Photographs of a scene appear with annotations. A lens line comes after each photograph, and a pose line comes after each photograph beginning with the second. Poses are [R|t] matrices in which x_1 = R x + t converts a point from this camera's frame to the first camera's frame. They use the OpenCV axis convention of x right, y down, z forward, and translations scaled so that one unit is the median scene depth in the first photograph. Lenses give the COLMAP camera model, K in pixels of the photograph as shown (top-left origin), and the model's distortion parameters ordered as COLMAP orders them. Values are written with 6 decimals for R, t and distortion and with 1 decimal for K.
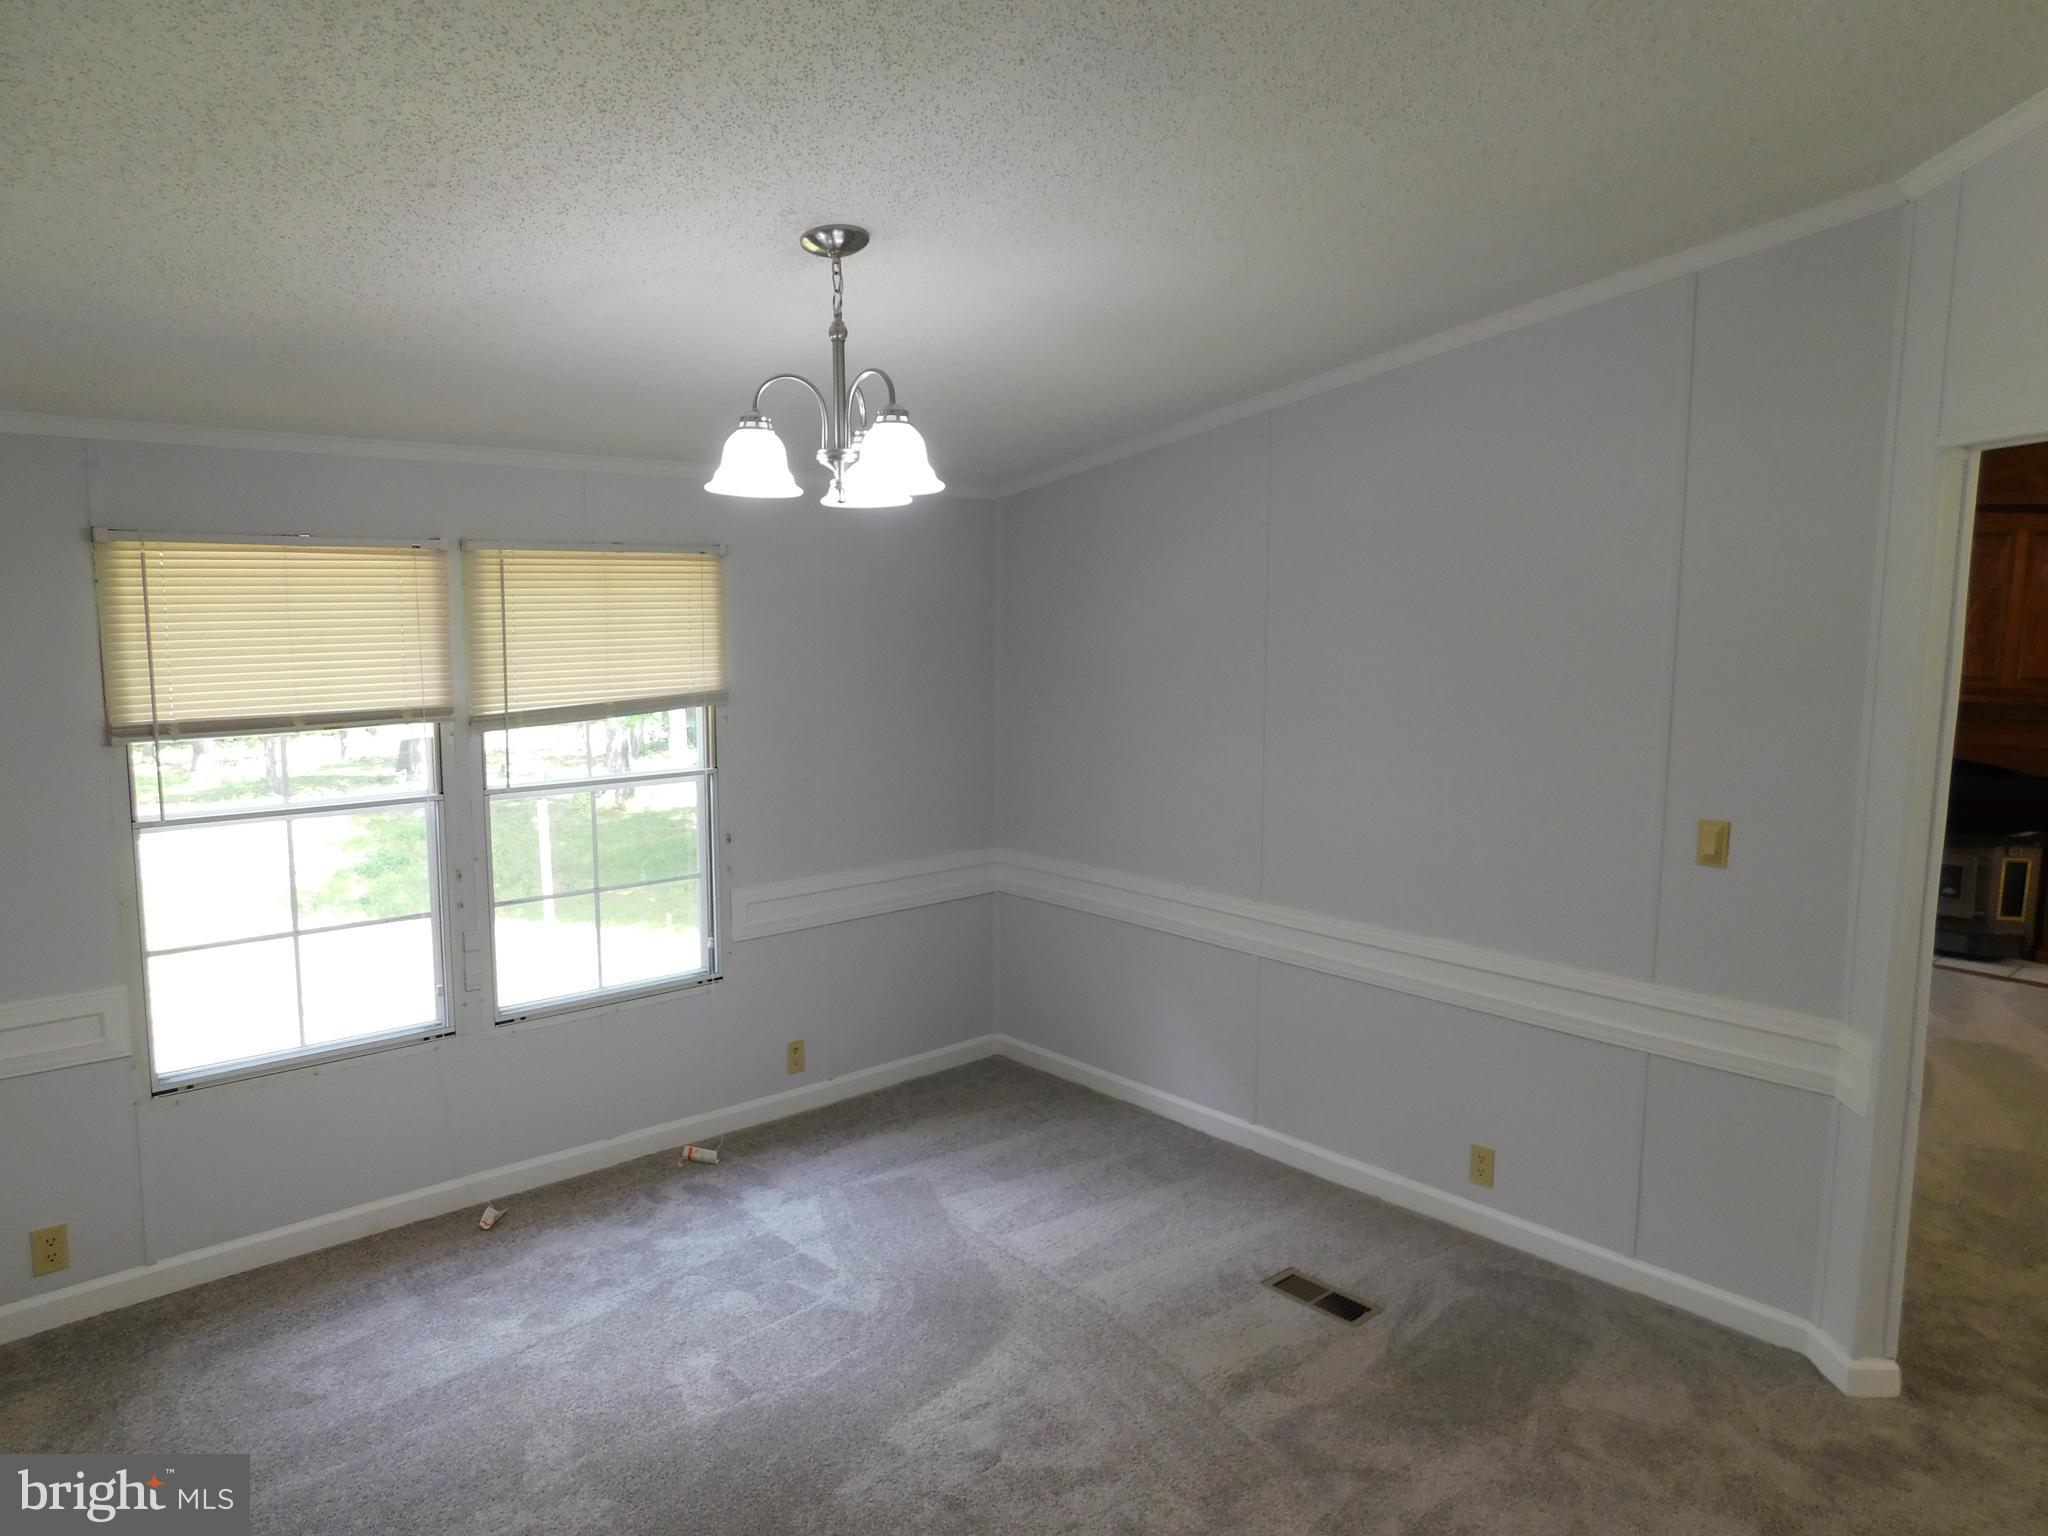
lens RADIAL K [[1354.5, 0, 1025.6], [0, 1354.5, 763.2], [0, 0, 1]] dist [-0.074068, 0.062229]
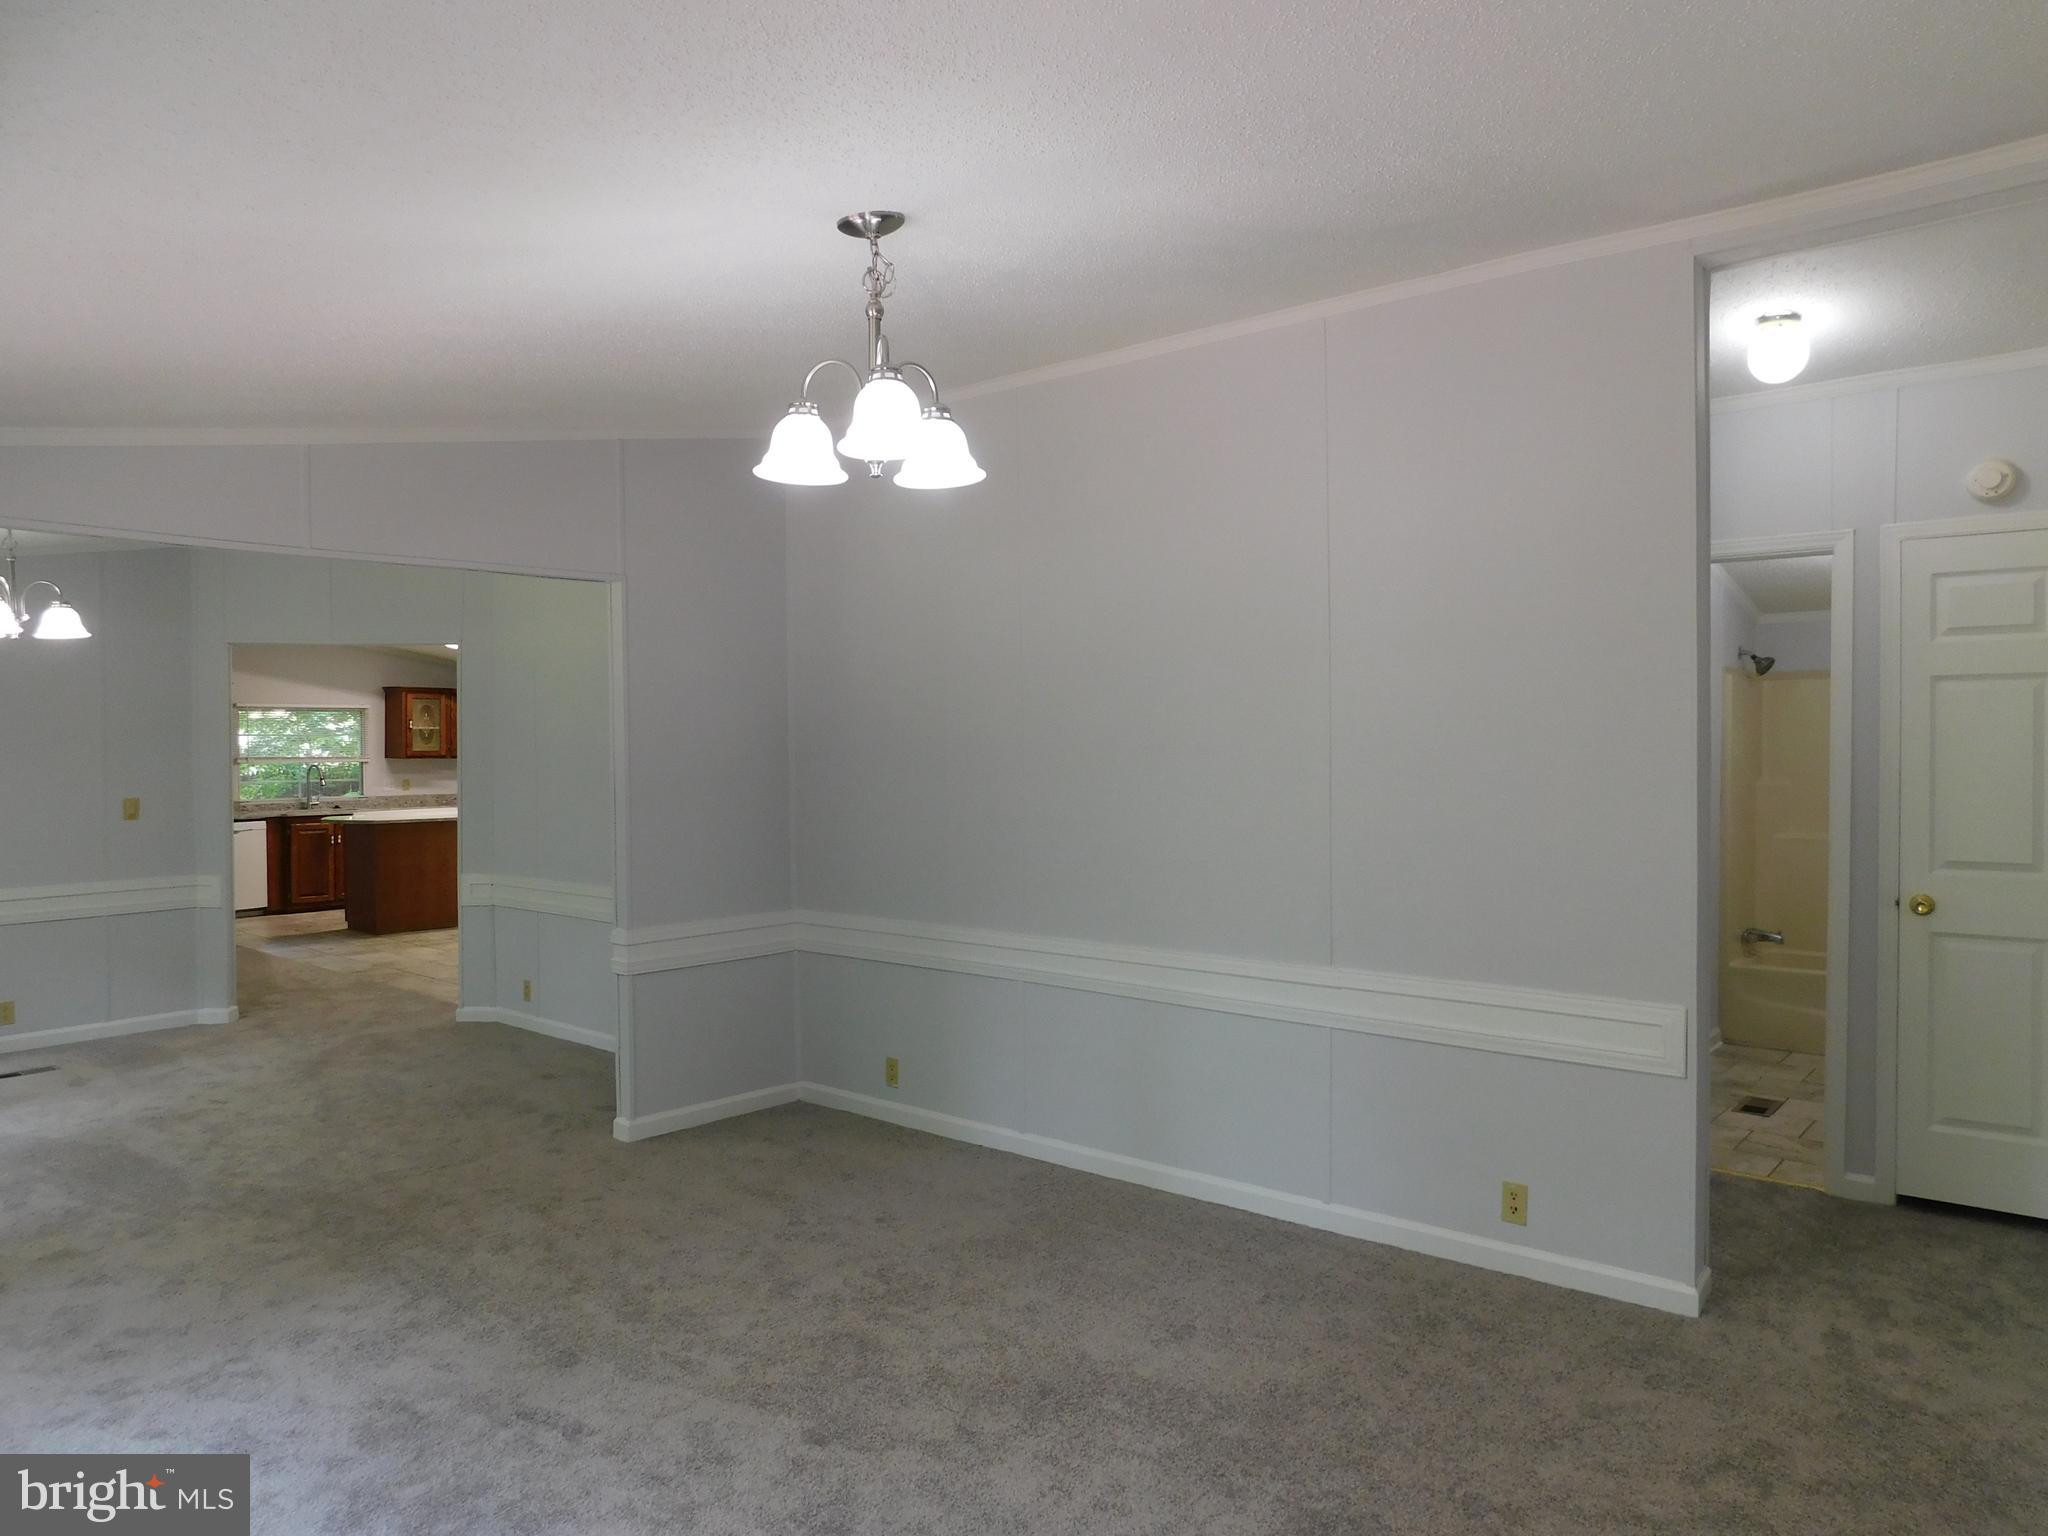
lens RADIAL K [[1354.5, 0, 1025.6], [0, 1354.5, 763.2], [0, 0, 1]] dist [-0.074068, 0.062229]
pose [[-0.129362, -0.019366, 0.991408, -1.872097], [0.129111, 0.990969, 0.036204, 0.099289], [-0.983156, 0.132685, -0.125693, -0.188109]]
